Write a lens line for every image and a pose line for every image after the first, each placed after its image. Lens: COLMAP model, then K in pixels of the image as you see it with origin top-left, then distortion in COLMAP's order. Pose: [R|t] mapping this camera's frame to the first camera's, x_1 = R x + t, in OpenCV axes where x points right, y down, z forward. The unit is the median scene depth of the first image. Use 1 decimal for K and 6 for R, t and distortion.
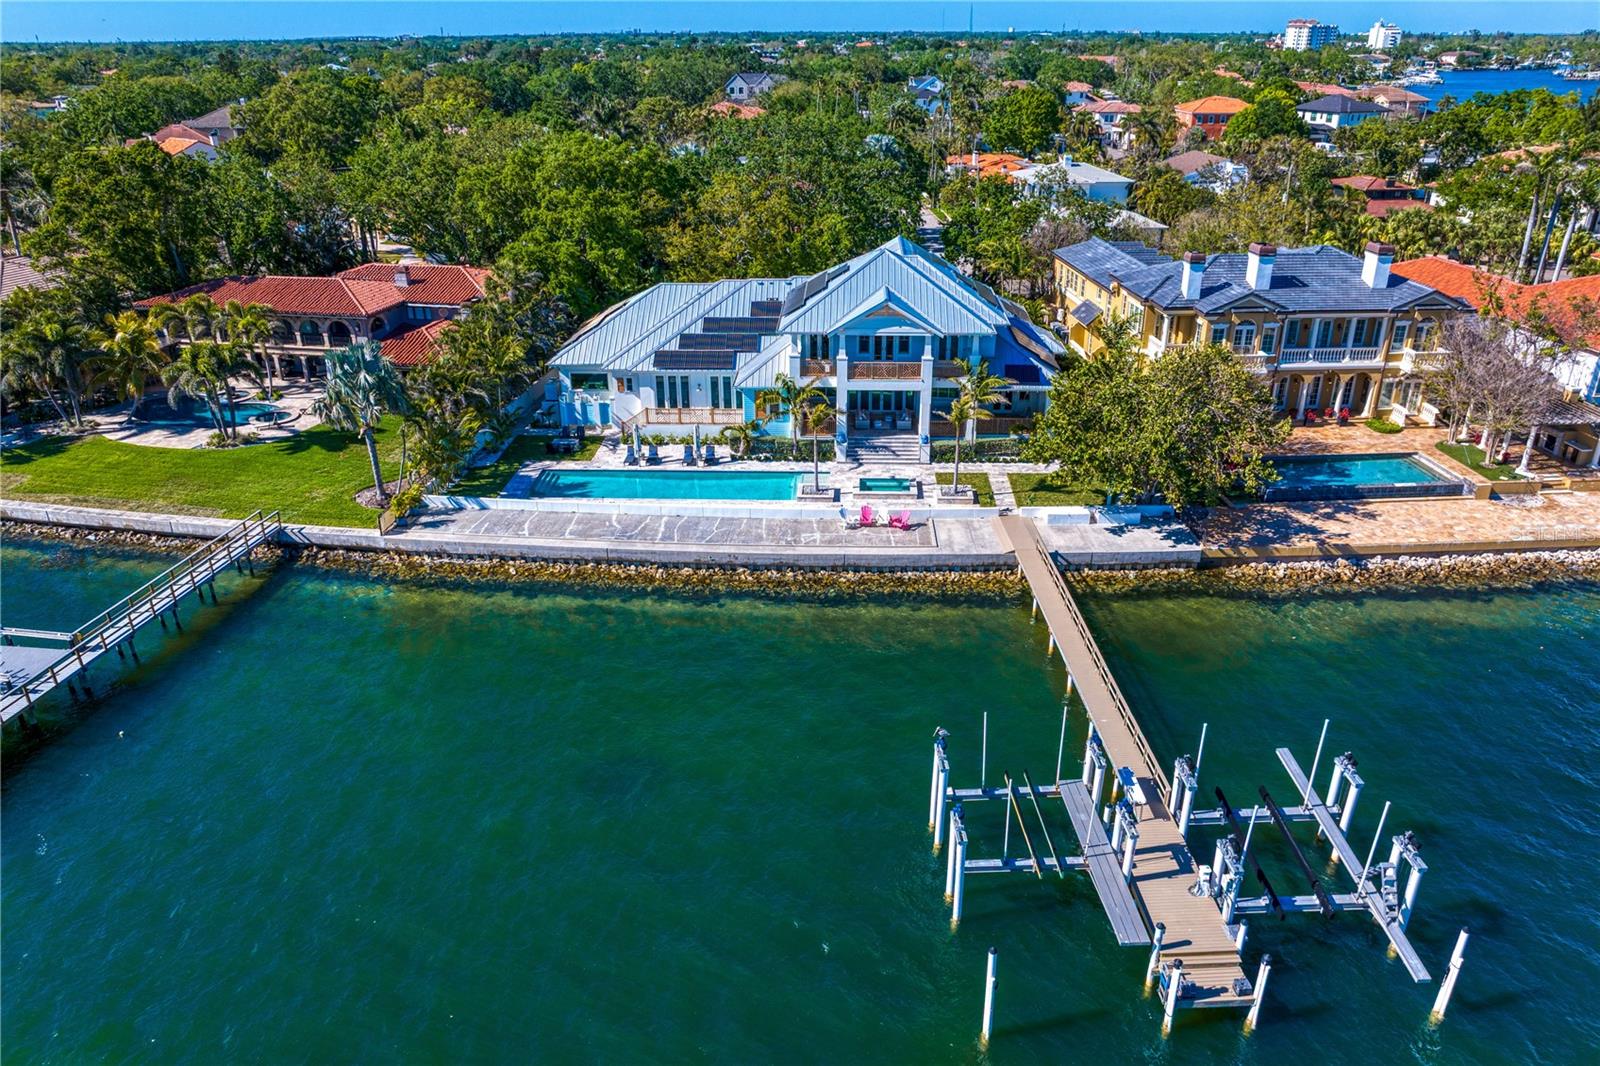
lens RADIAL K [[1135.6, 0, 814.3], [0, 1135.6, 581.4], [0, 0, 1]] dist [-0.037844, 0.007198]
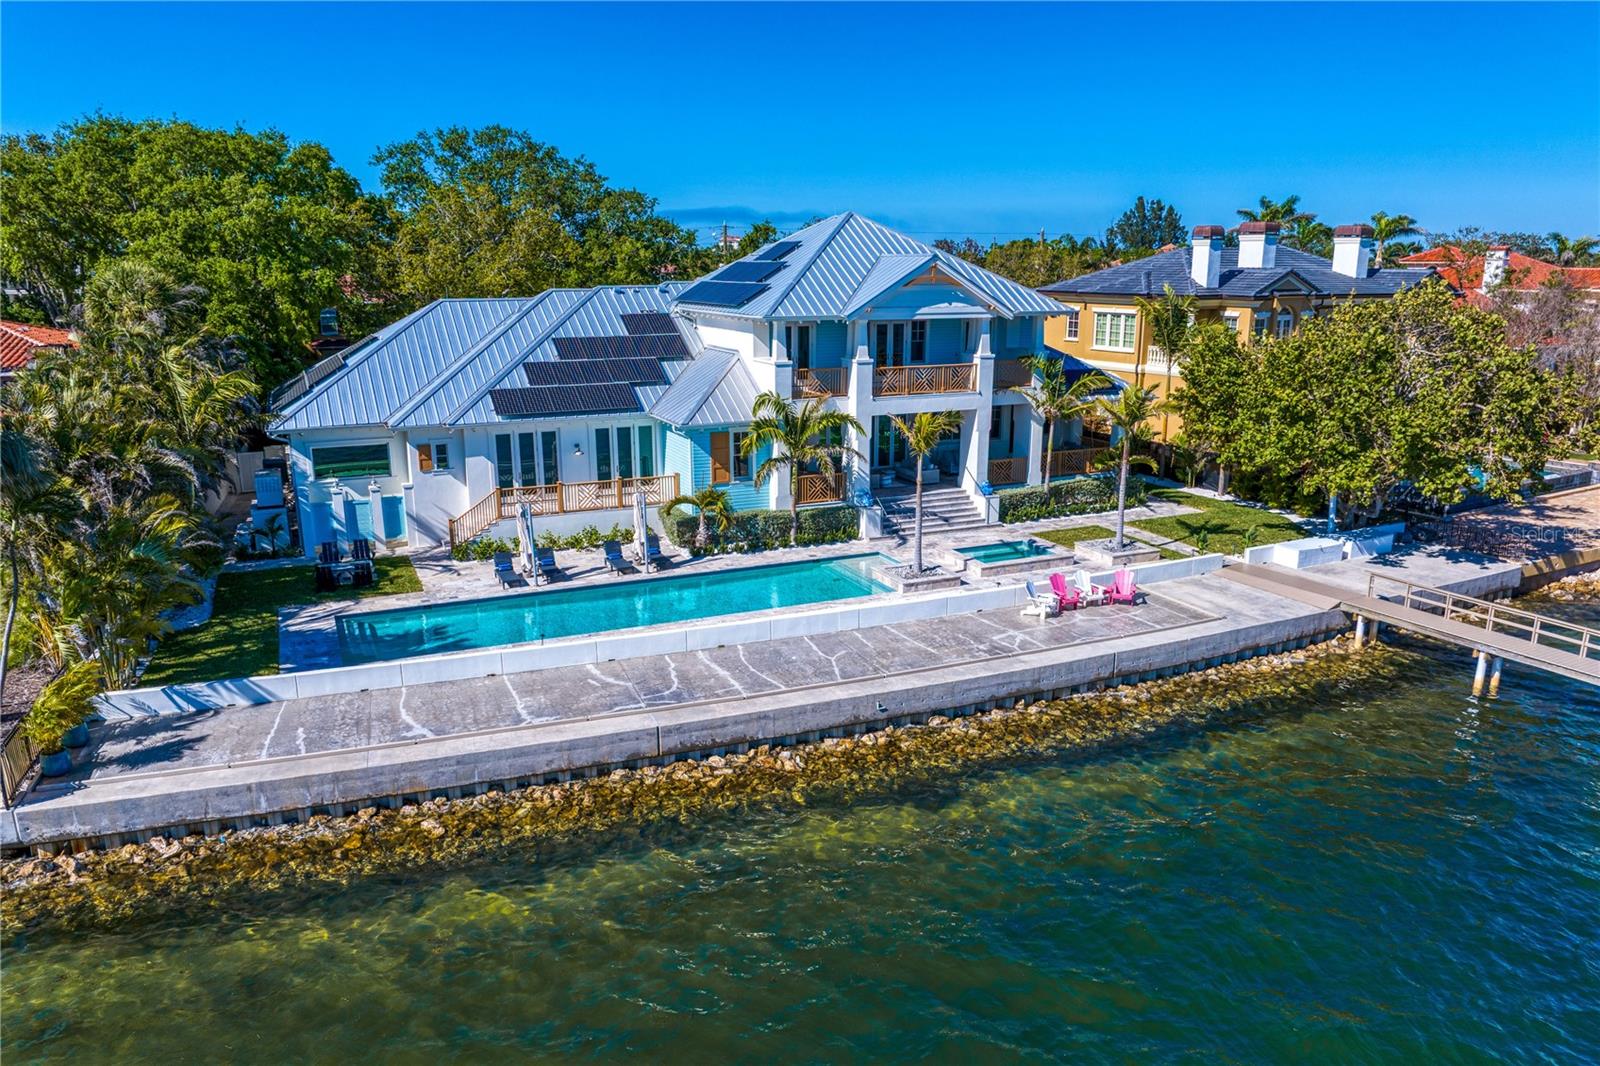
lens RADIAL K [[1135.6, 0, 815.6], [0, 1135.6, 565.8], [0, 0, 1]] dist [-0.037844, 0.007198]
pose [[0.890026, -0.113710, 0.441502, -0.265782], [0.196025, 0.969758, -0.145405, -0.012174], [-0.411617, 0.215960, 0.885400, 0.500354]]
